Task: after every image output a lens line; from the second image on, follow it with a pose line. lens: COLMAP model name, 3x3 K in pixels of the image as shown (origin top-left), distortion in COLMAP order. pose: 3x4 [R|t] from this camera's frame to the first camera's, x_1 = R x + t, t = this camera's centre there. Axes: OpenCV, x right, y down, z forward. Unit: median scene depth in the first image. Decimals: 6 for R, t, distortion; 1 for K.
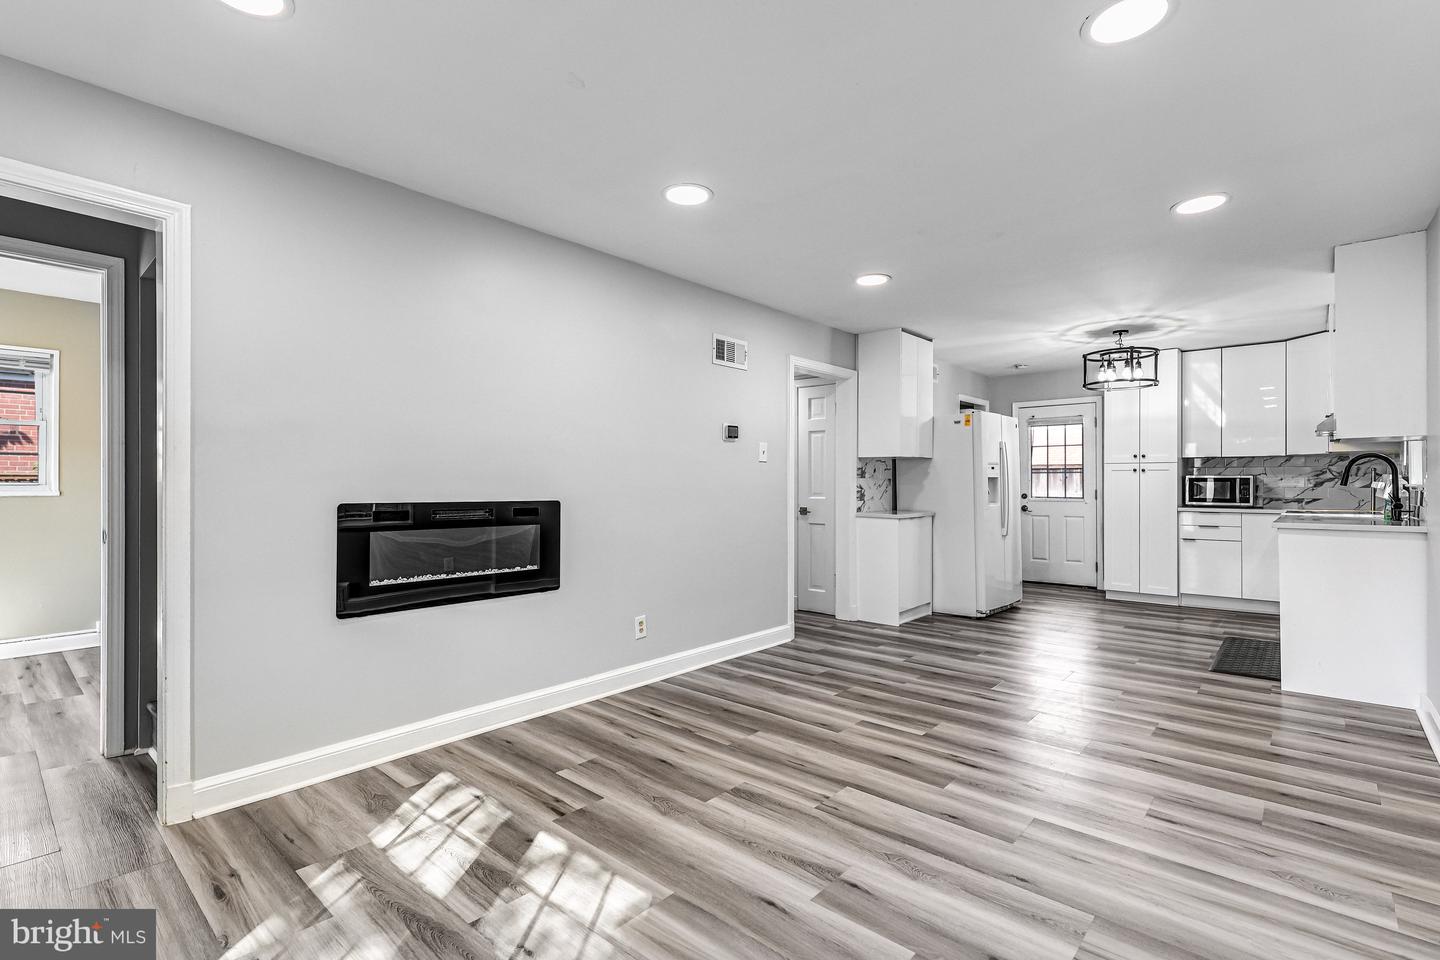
lens RADIAL K [[666.1, 0, 713.1], [0, 666.1, 481.9], [0, 0, 1]] dist [-0.000561, 0.001477]
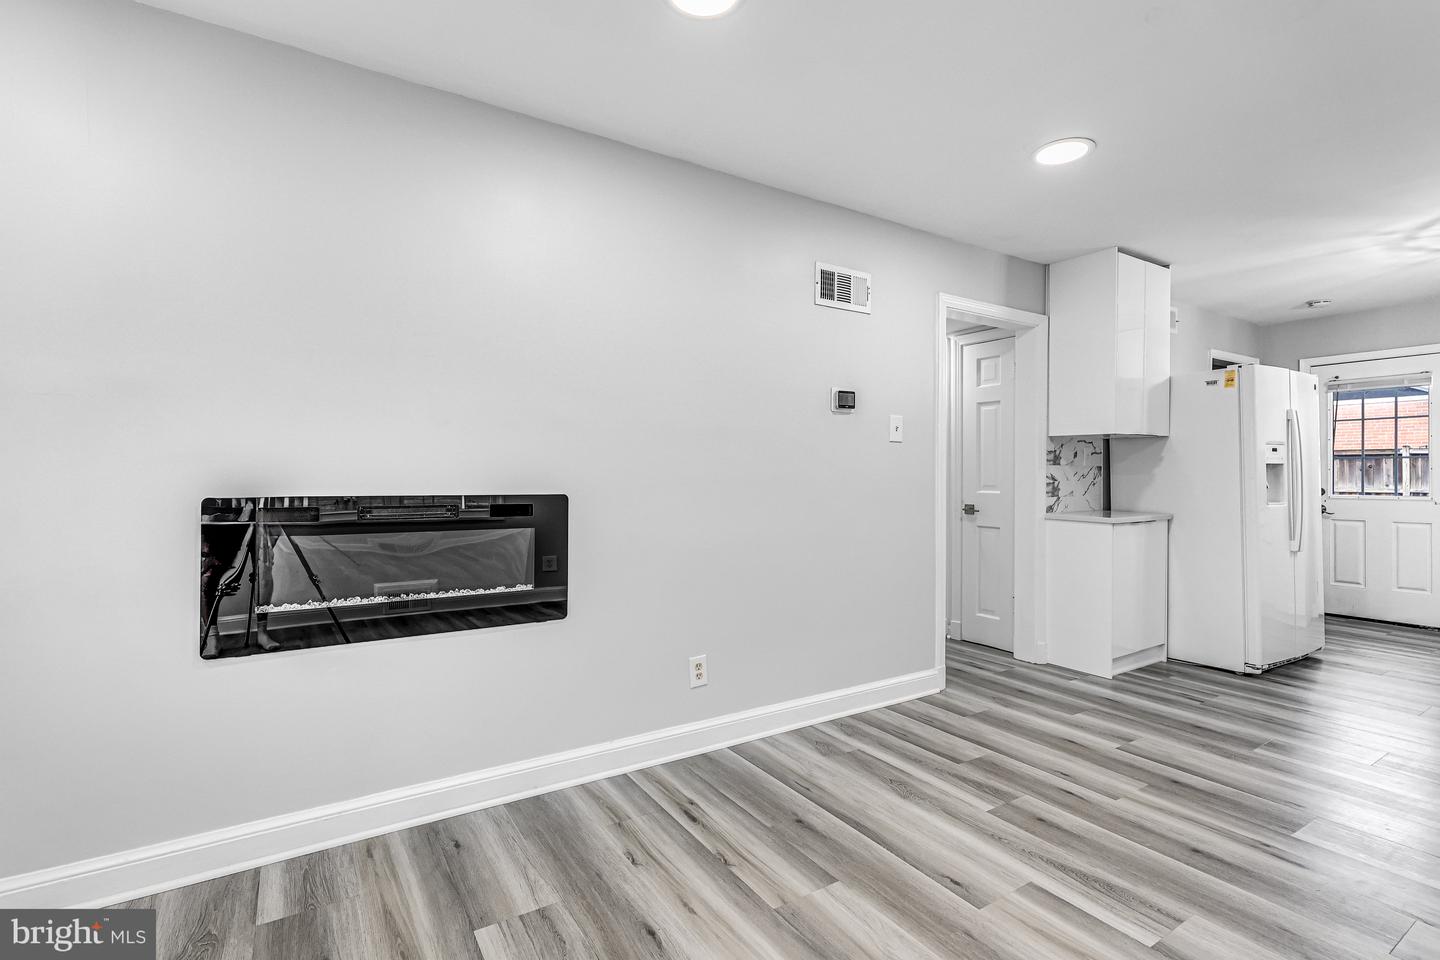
lens RADIAL K [[666.1, 0, 707.0], [0, 666.1, 473.2], [0, 0, 1]] dist [-0.000561, 0.001477]
pose [[0.959408, 0.002803, -0.282008, 0.069248], [-0.002324, 0.999995, 0.002034, 0.002330], [0.282012, -0.001296, 0.959410, 0.215394]]
